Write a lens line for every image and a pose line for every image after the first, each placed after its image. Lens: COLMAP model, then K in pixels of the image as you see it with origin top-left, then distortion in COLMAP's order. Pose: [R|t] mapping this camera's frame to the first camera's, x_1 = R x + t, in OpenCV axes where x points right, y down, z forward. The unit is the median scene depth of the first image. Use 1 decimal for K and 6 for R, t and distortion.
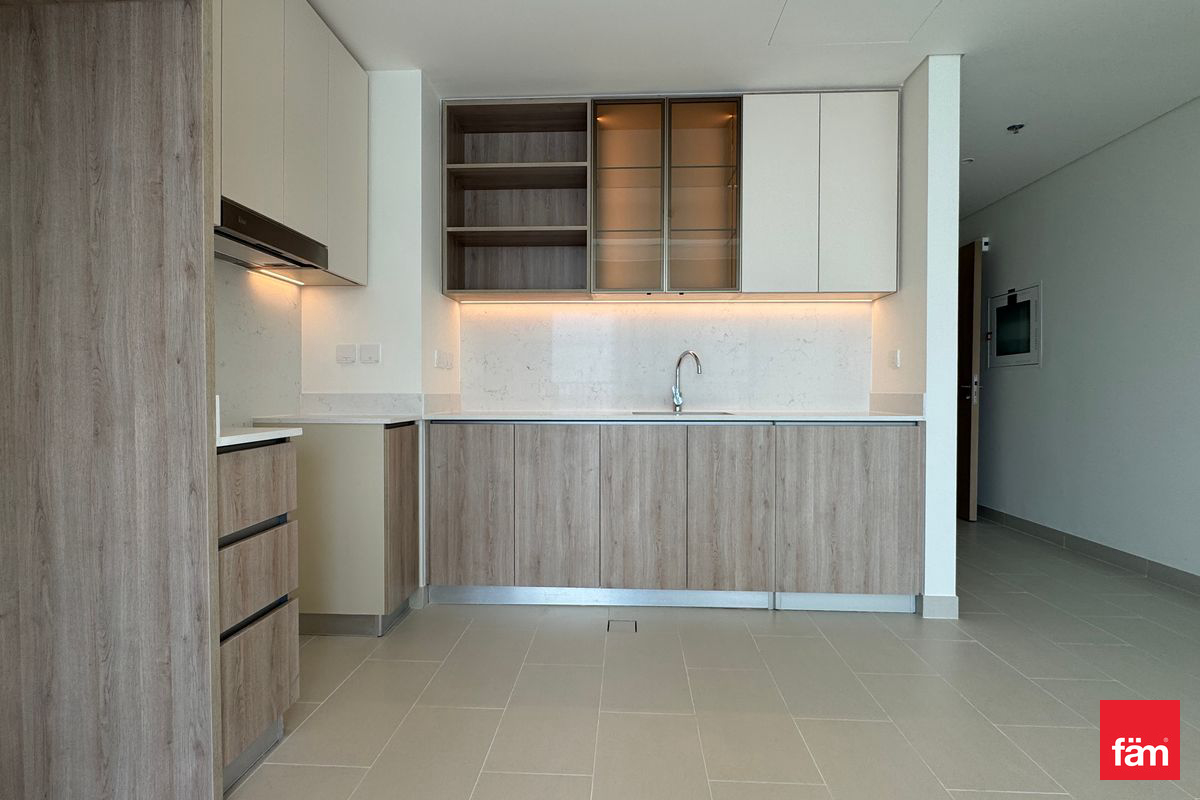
lens RADIAL K [[570.8, 0, 600.0], [0, 570.8, 400.0], [0, 0, 1]] dist [-0.000084, -0.000003]
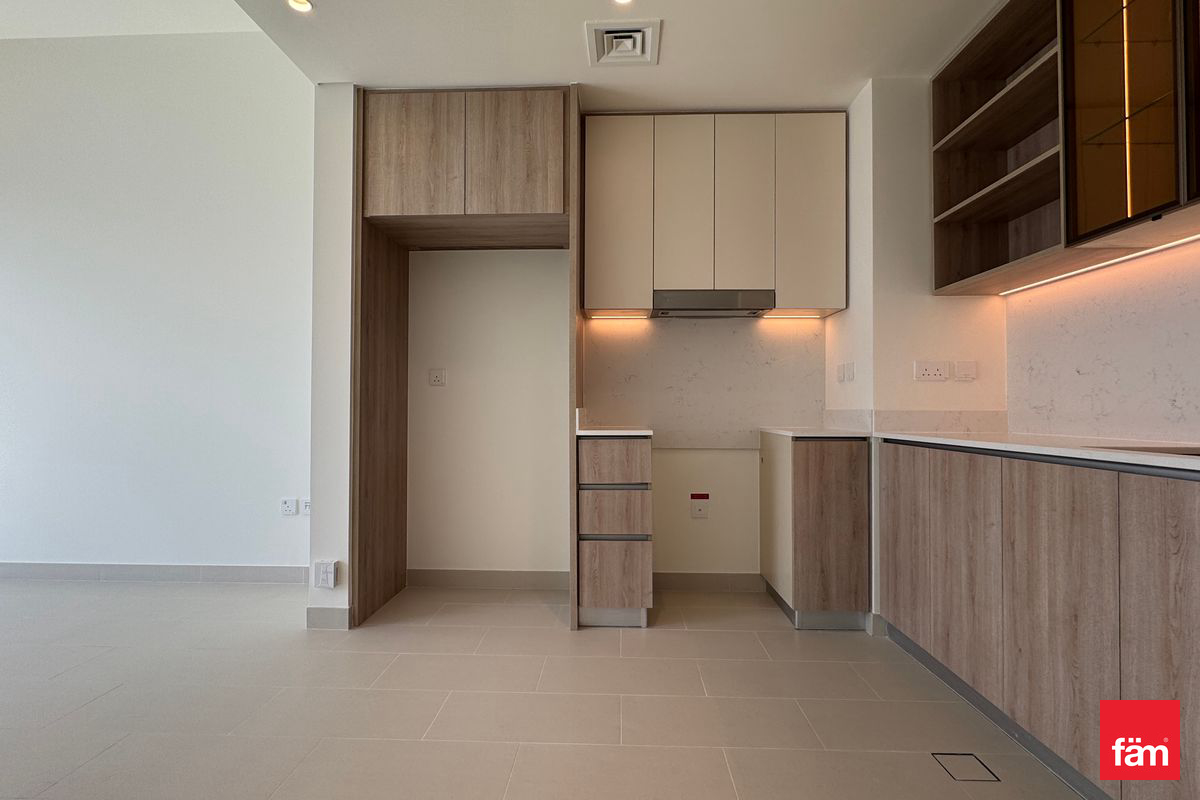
lens RADIAL K [[570.8, 0, 600.0], [0, 570.8, 400.0], [0, 0, 1]] dist [-0.000084, -0.000003]
pose [[0.016207, -0.016922, -0.999725, 0.649387], [-0.017421, 0.999700, -0.017204, -0.002972], [0.999717, 0.017695, 0.015907, 0.533513]]
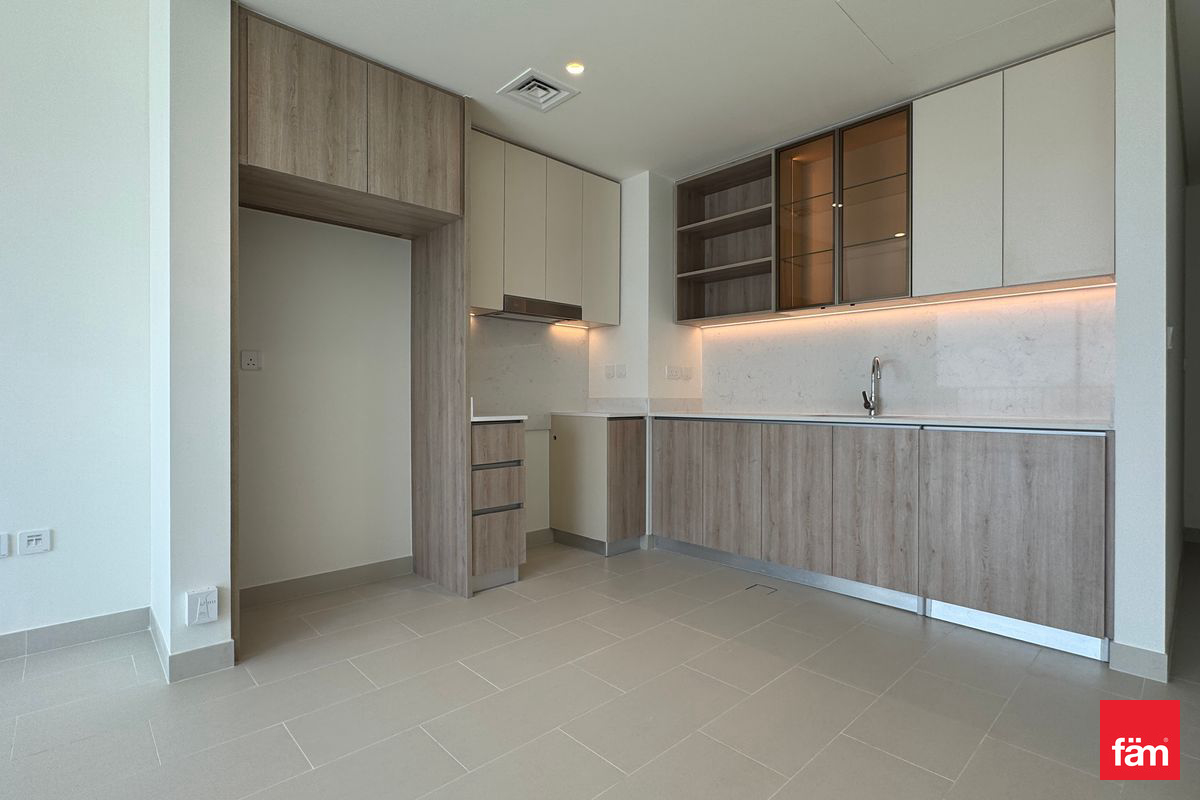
lens RADIAL K [[570.8, 0, 600.0], [0, 570.8, 400.0], [0, 0, 1]] dist [-0.000084, -0.000003]
pose [[0.725193, 0.002647, -0.688541, 0.586230], [-0.010428, 0.999920, -0.007139, 0.005983], [0.688467, 0.012357, 0.725163, -0.111666]]
